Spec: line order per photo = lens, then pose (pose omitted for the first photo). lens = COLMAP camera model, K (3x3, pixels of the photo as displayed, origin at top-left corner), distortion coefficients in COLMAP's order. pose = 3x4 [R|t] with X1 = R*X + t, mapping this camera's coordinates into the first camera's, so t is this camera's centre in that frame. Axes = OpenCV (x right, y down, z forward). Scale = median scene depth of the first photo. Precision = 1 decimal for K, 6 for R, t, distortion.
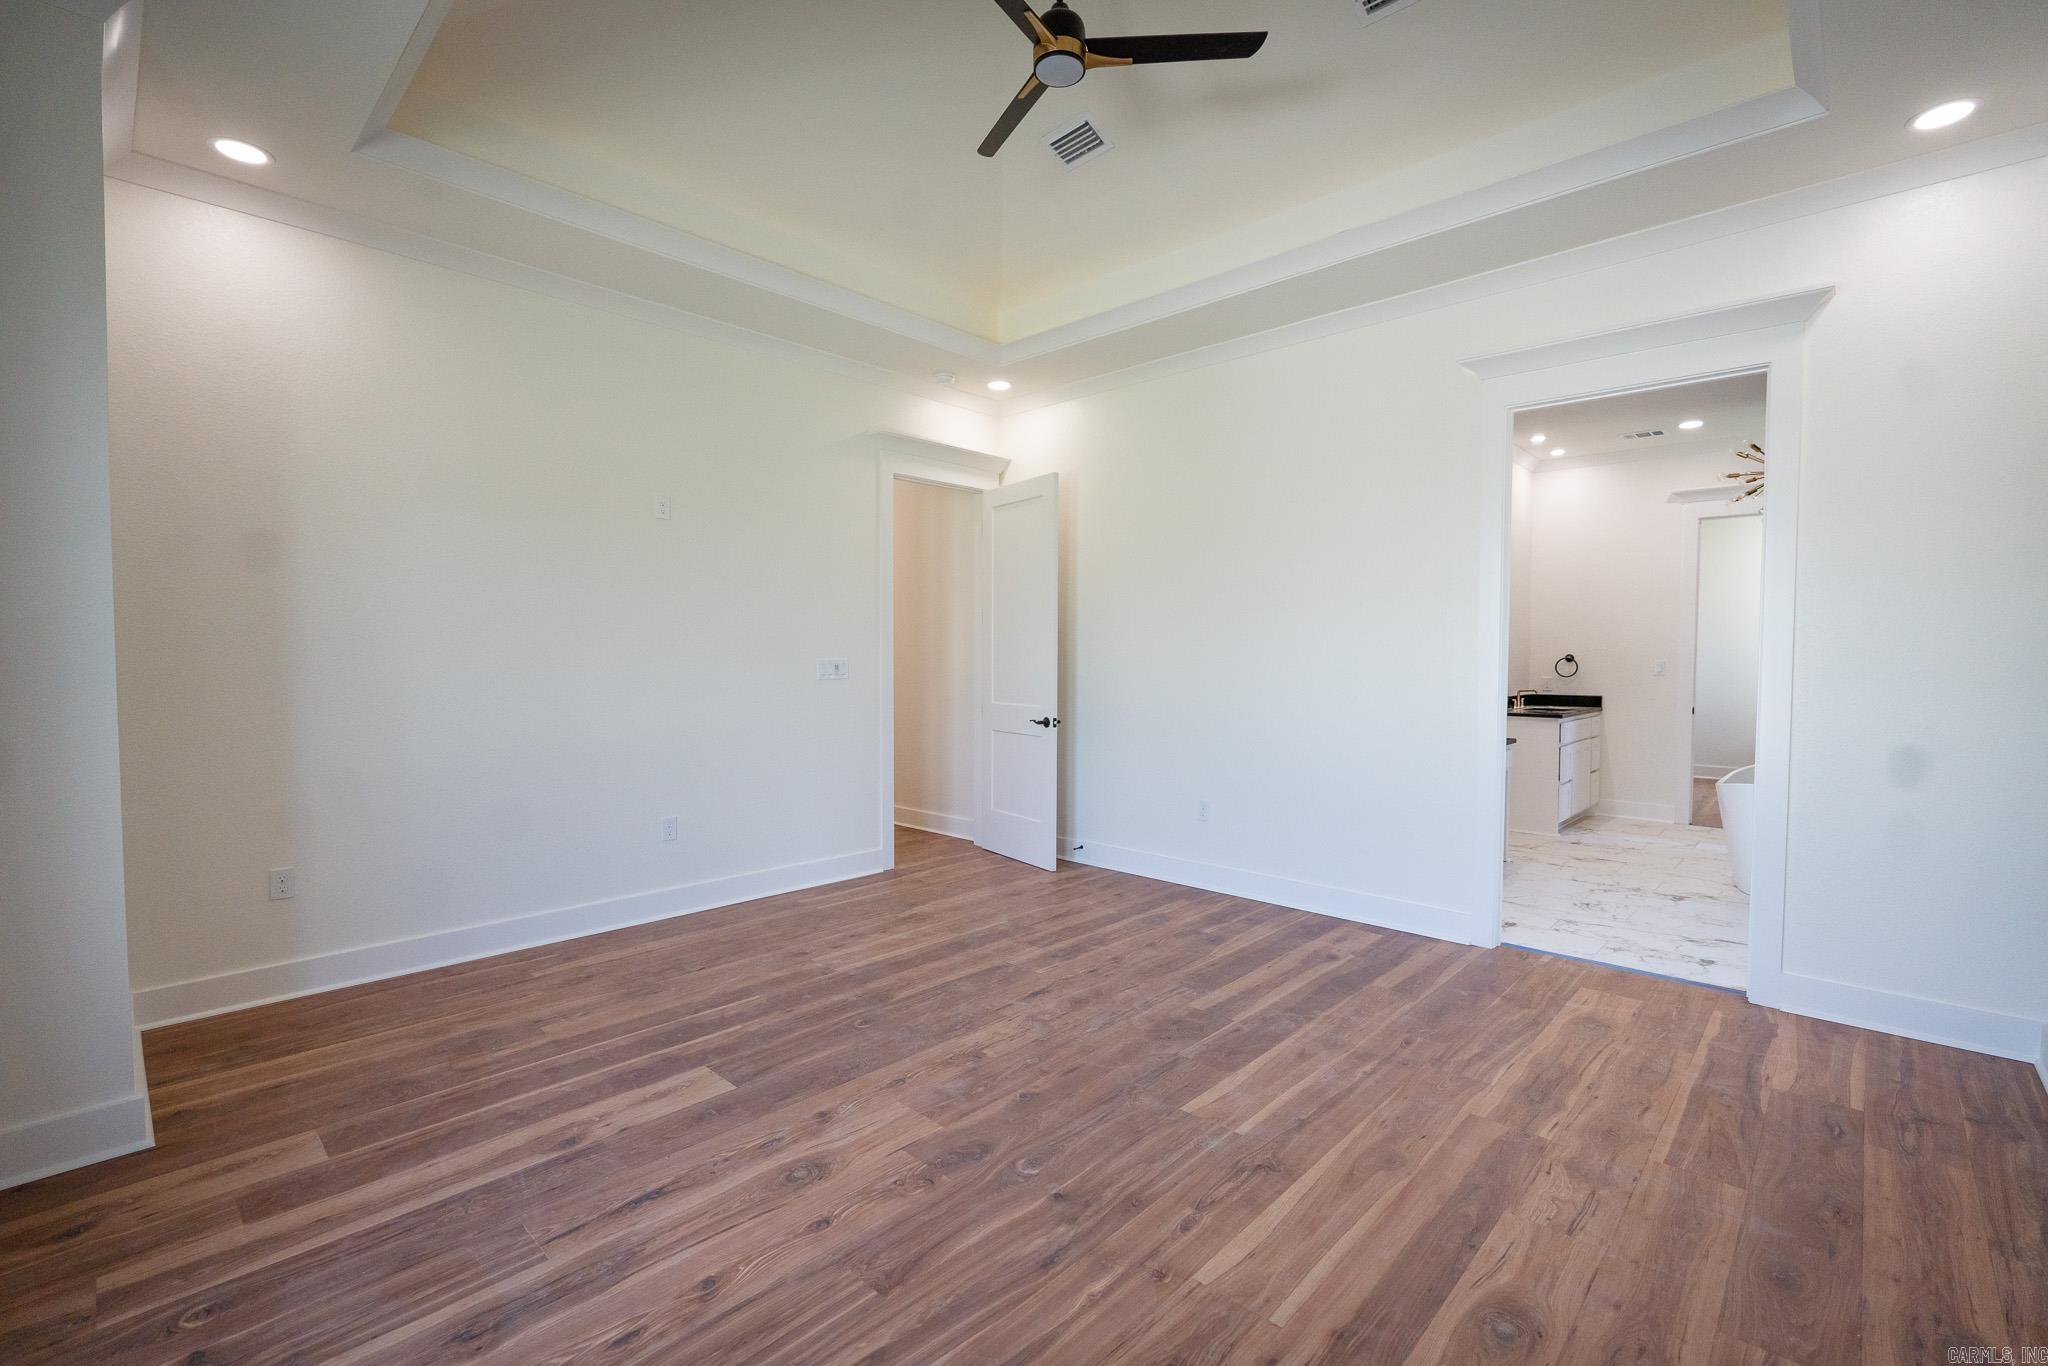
lens RADIAL K [[889.4, 0, 1027.1], [0, 889.4, 688.6], [0, 0, 1]] dist [-0.009732, 0.001632]
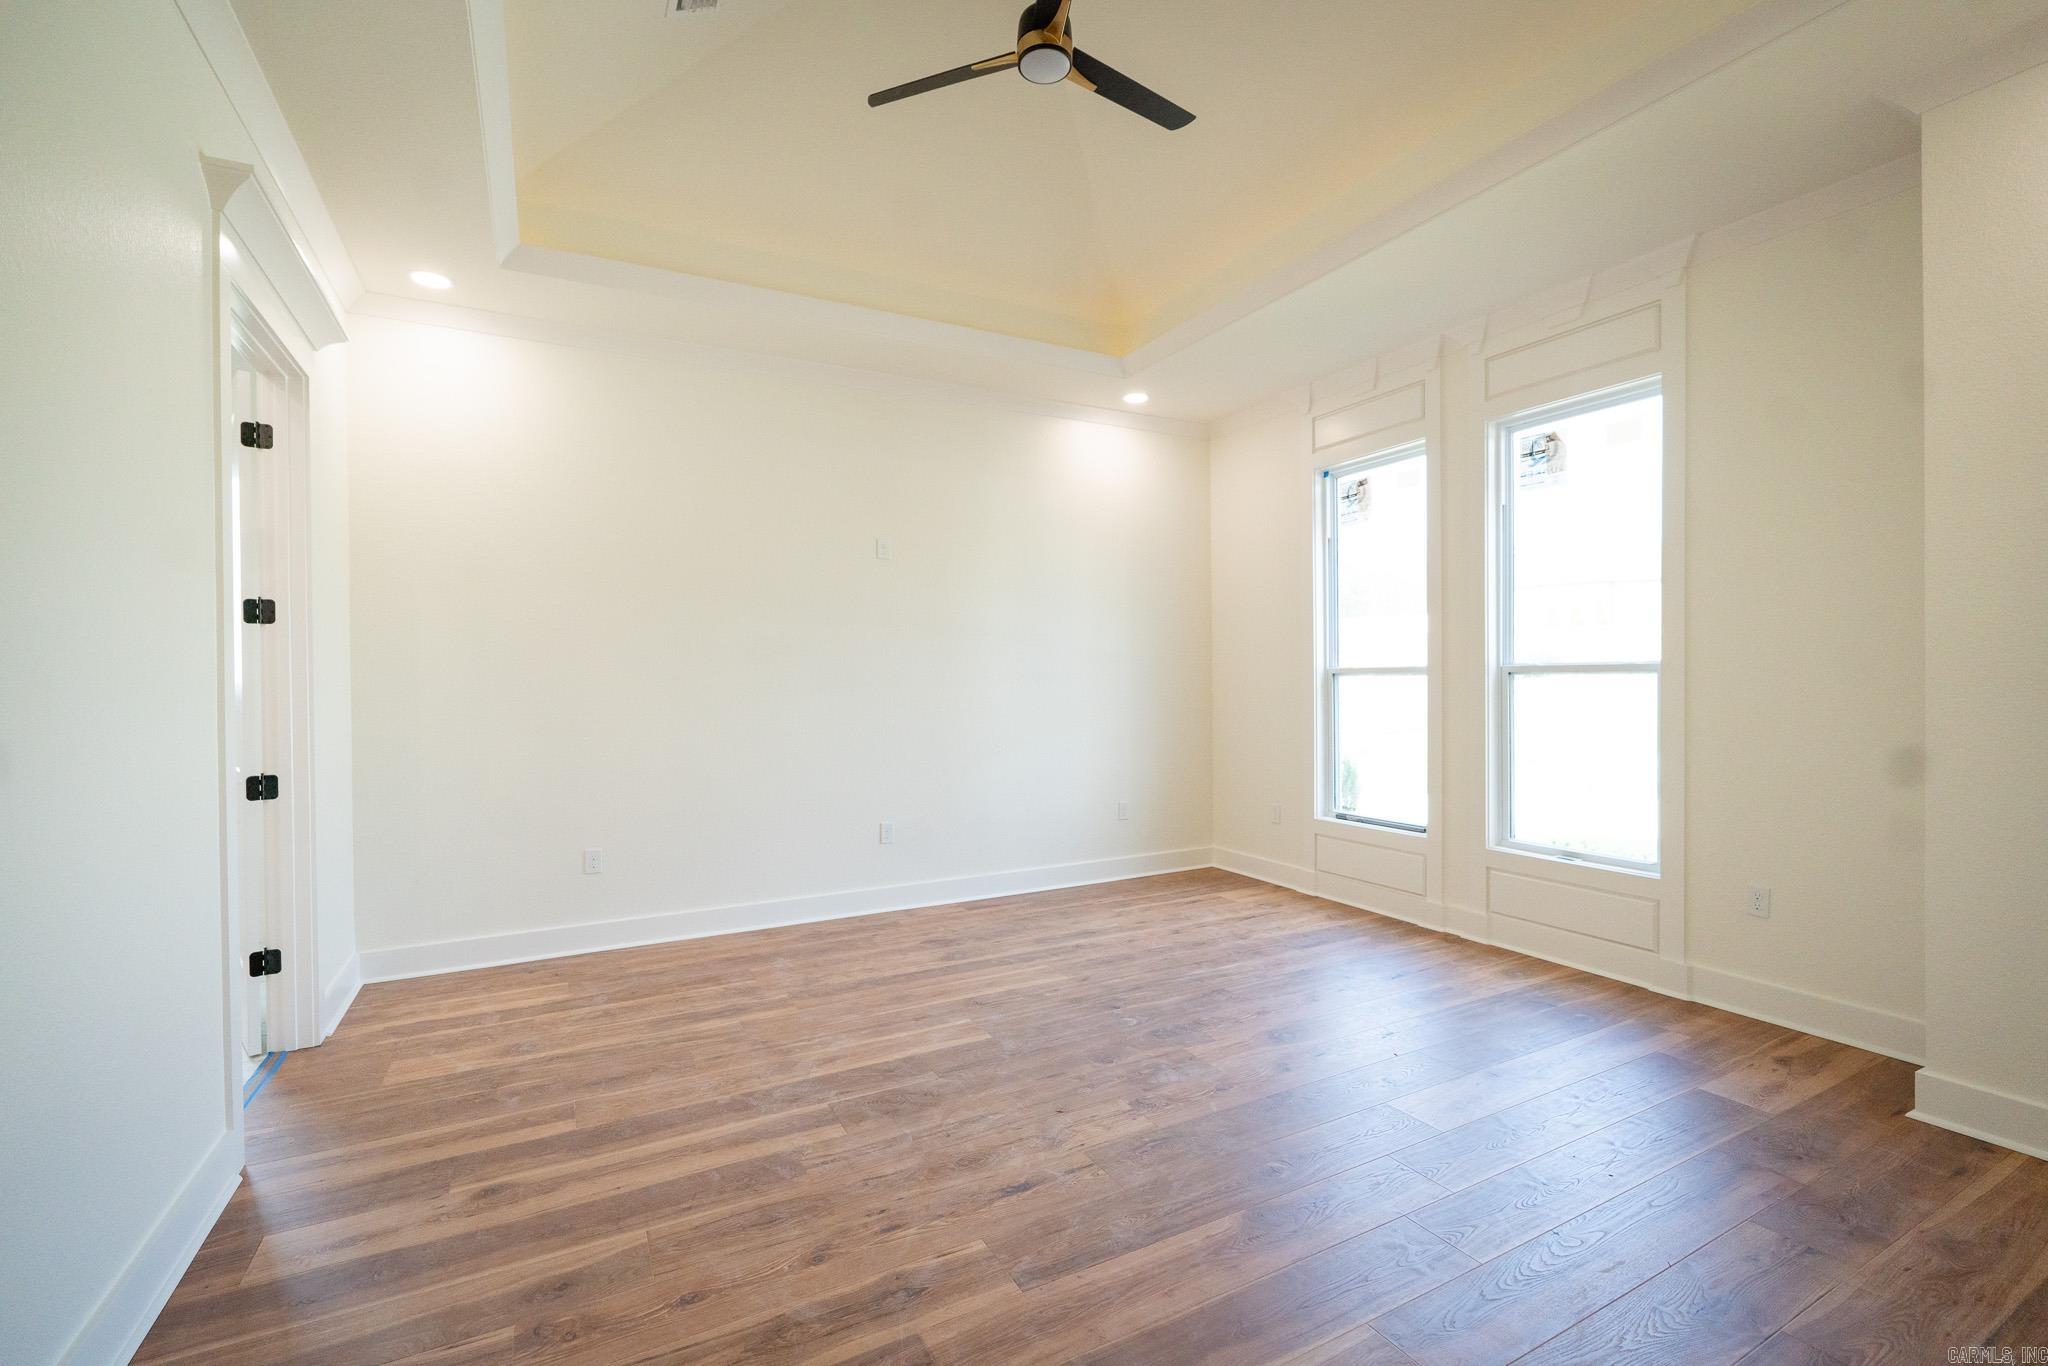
lens RADIAL K [[889.4, 0, 1038.9], [0, 889.4, 681.0], [0, 0, 1]] dist [-0.009732, 0.001632]
pose [[-0.952547, 0.005248, 0.304348, -0.226196], [0.017593, 0.999129, 0.037833, -0.062947], [-0.303884, 0.041392, -0.951809, 1.771280]]
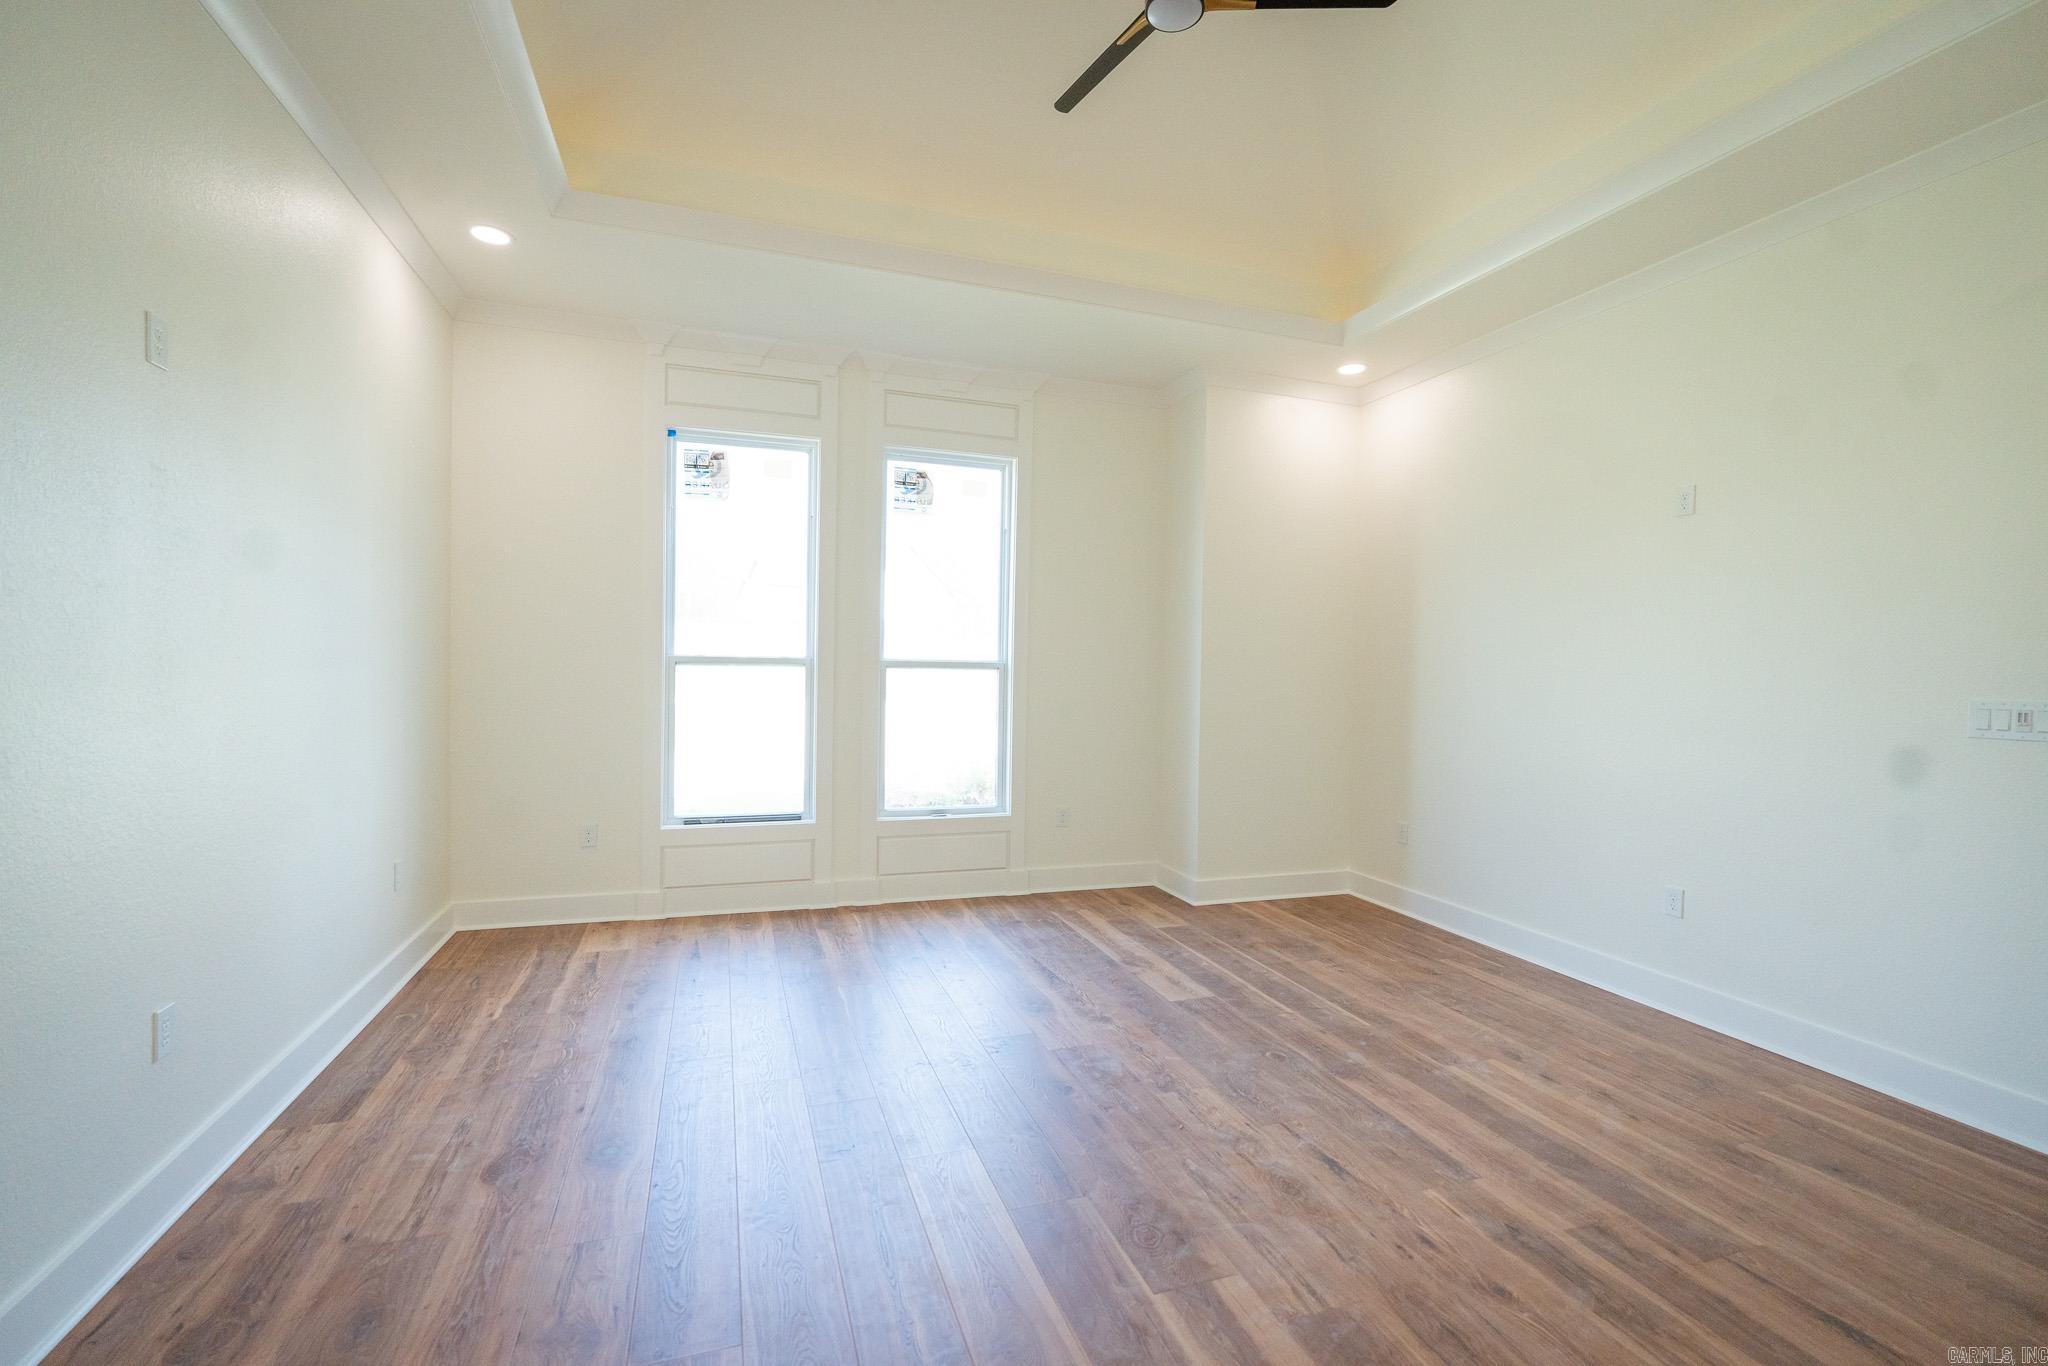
lens RADIAL K [[889.4, 0, 1022.1], [0, 889.4, 686.6], [0, 0, 1]] dist [-0.009732, 0.001632]
pose [[-0.464345, 0.010372, -0.885594, 0.811016], [-0.051258, 0.997941, 0.038564, -0.049732], [0.884170, 0.063301, -0.462857, 1.194316]]
